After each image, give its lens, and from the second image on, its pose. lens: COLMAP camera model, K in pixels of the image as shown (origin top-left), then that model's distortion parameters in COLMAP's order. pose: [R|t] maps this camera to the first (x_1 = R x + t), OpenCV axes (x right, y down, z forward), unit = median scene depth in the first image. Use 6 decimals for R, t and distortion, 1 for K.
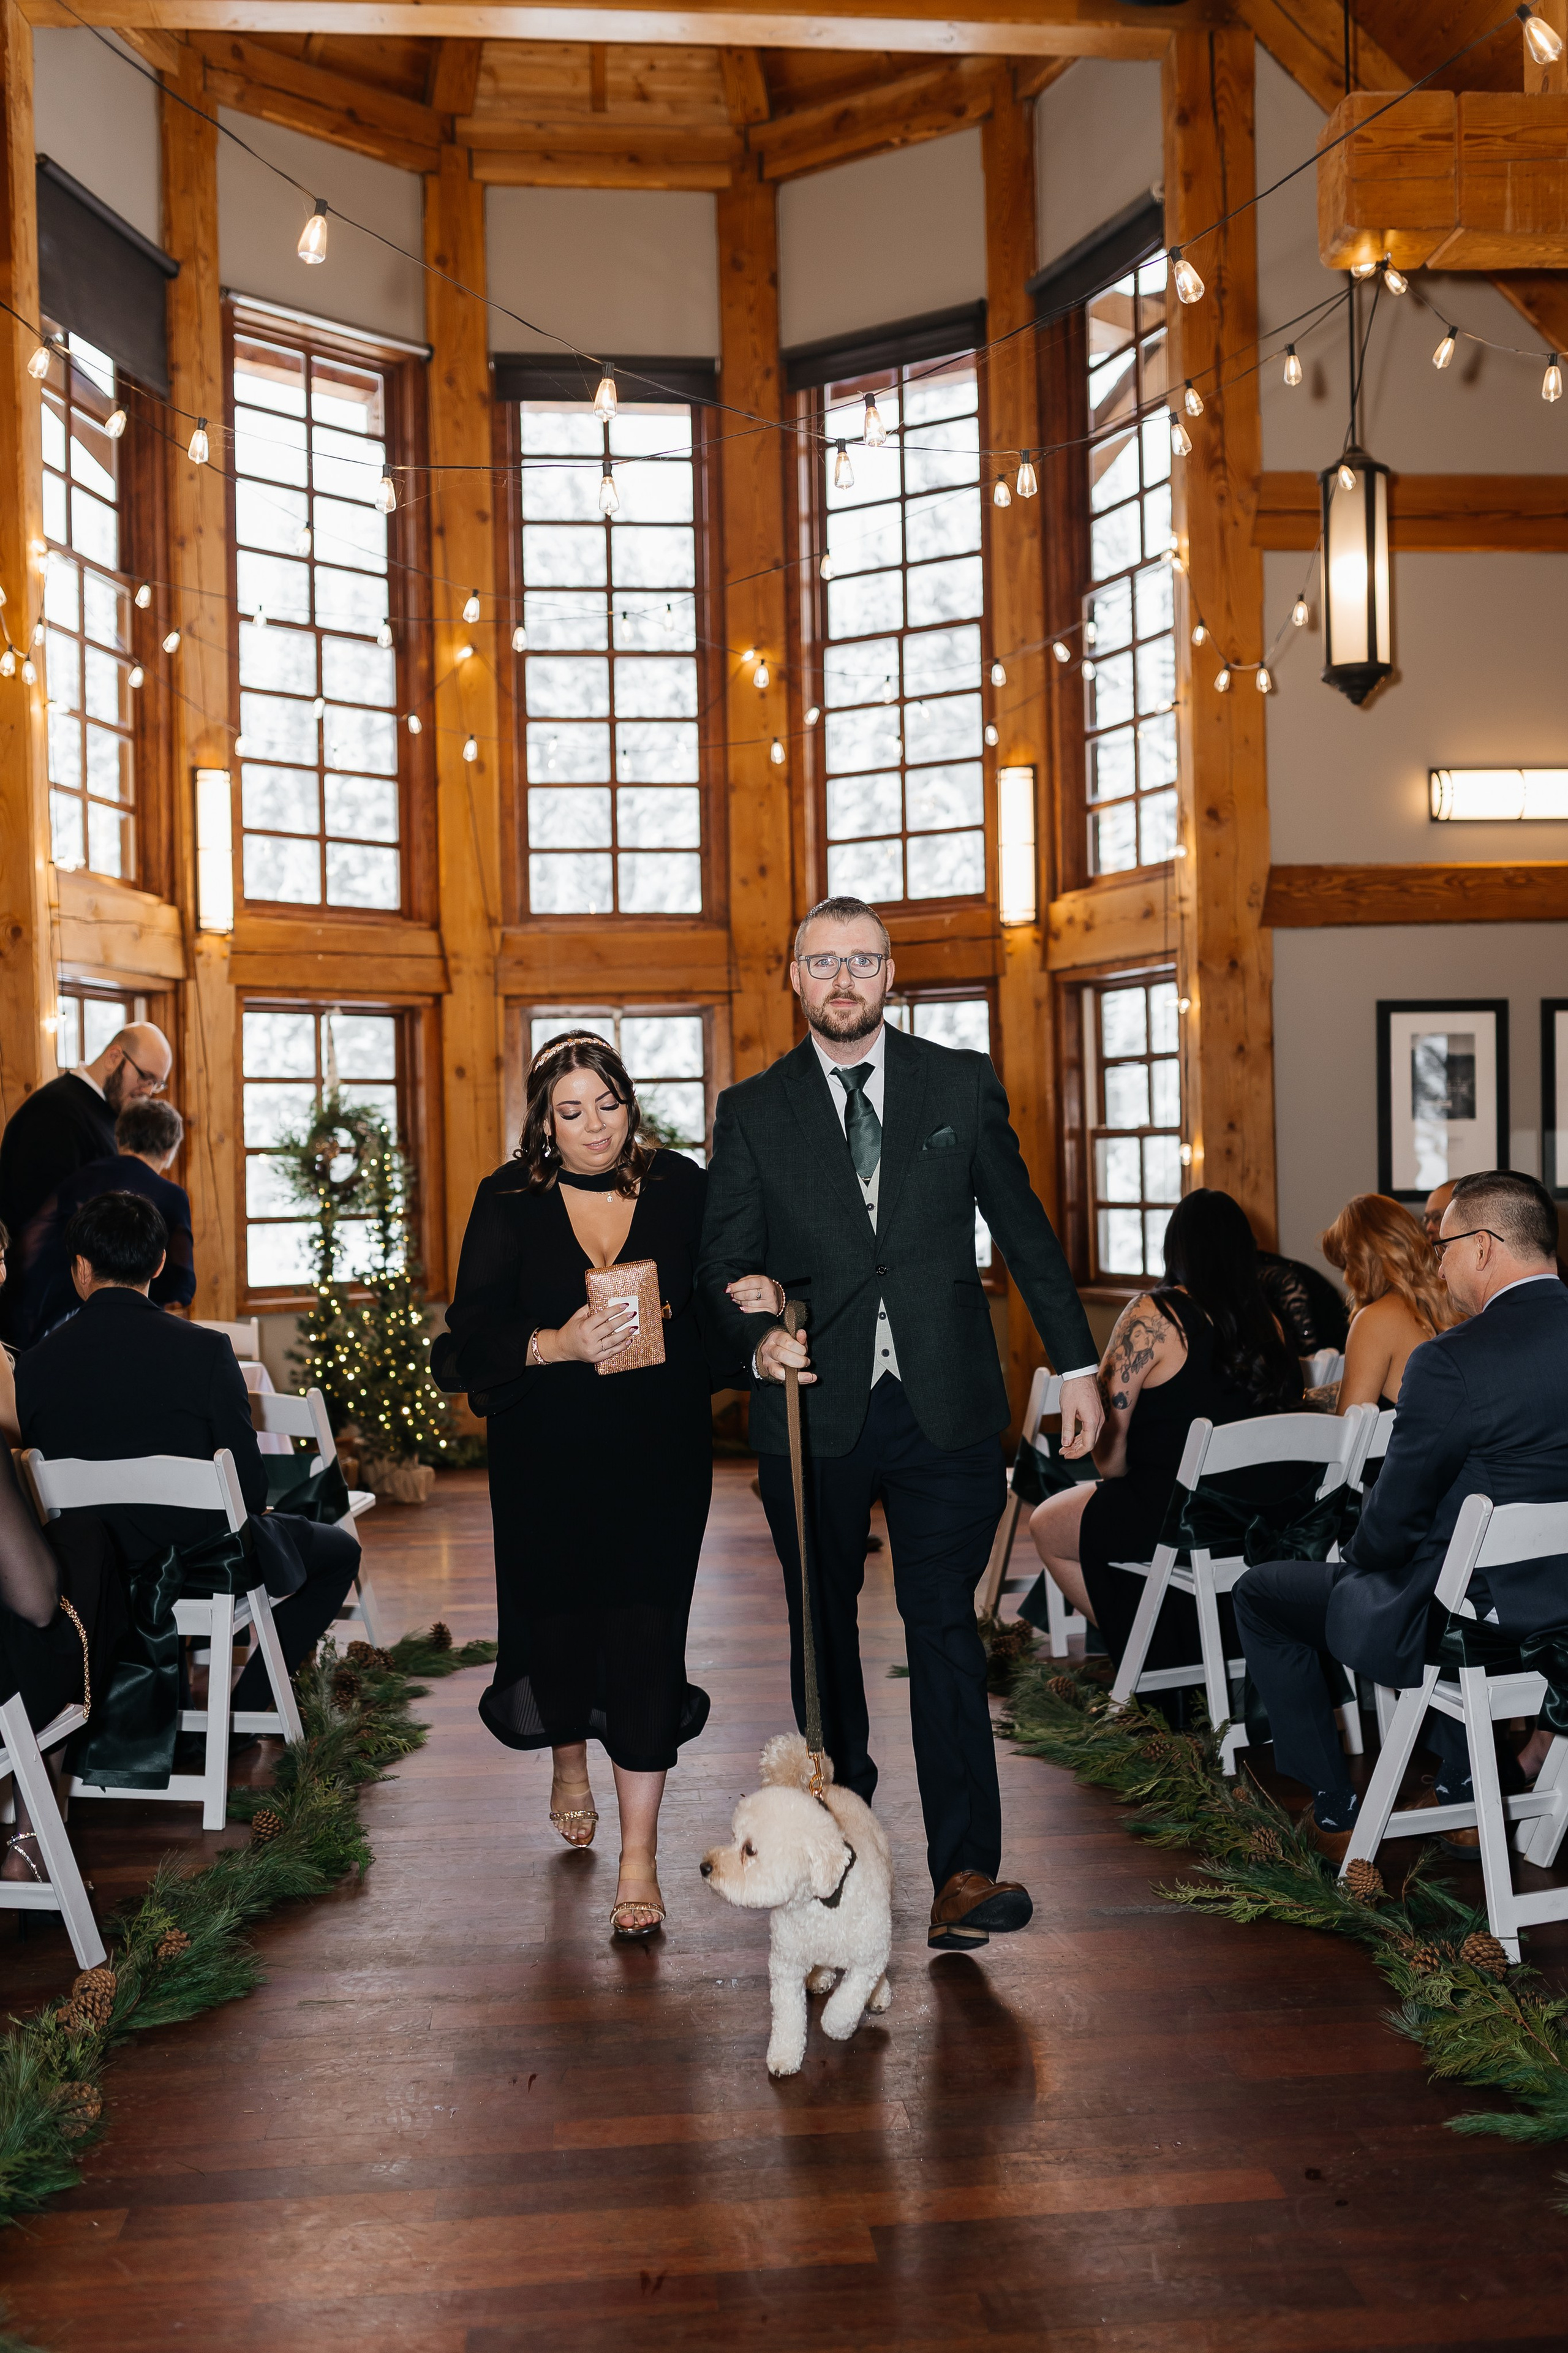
lens RADIAL K [[2320.4, 0, 795.8], [0, 2320.4, 1184.9], [0, 0, 1]] dist [0.004267, 0.008257]
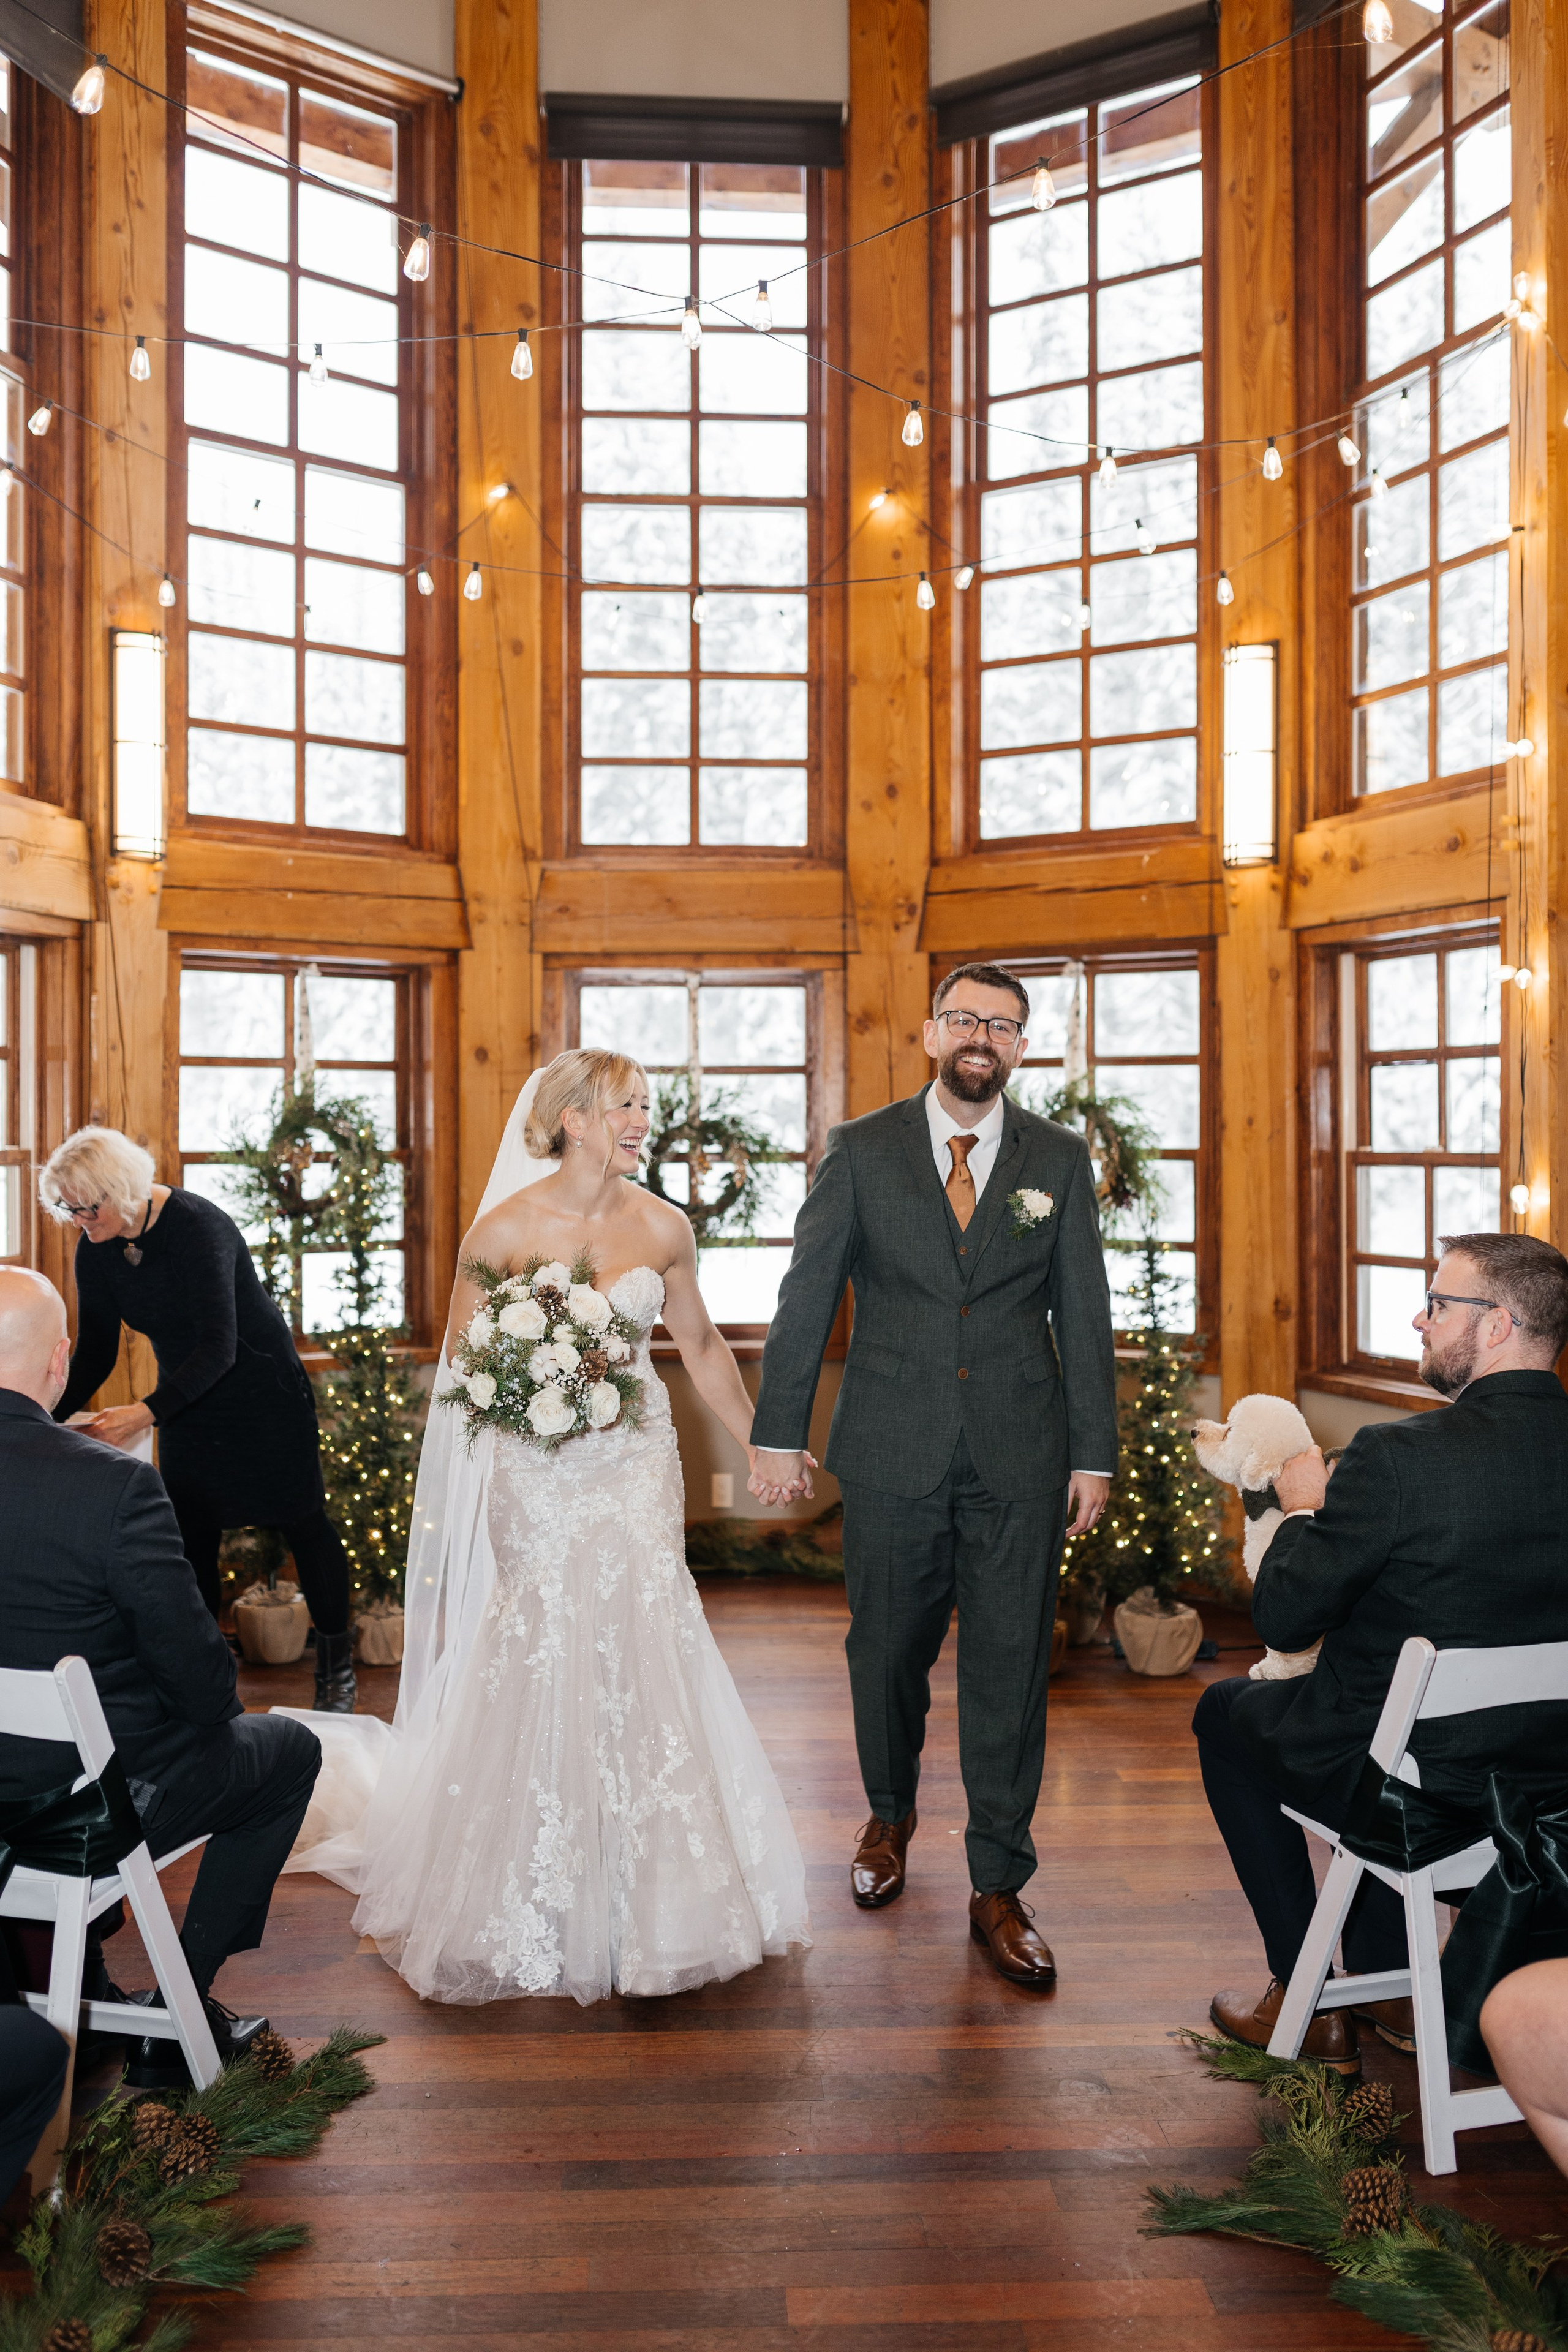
lens RADIAL K [[2287.6, 0, 785.9], [0, 2287.6, 1160.8], [0, 0, 1]] dist [0.002502, 0.008687]
pose [[0.998627, 0.020193, -0.048335, -0.011103], [-0.020168, 0.999796, 0.000993, -0.018256], [0.048345, -0.000017, 0.998831, 0.287323]]
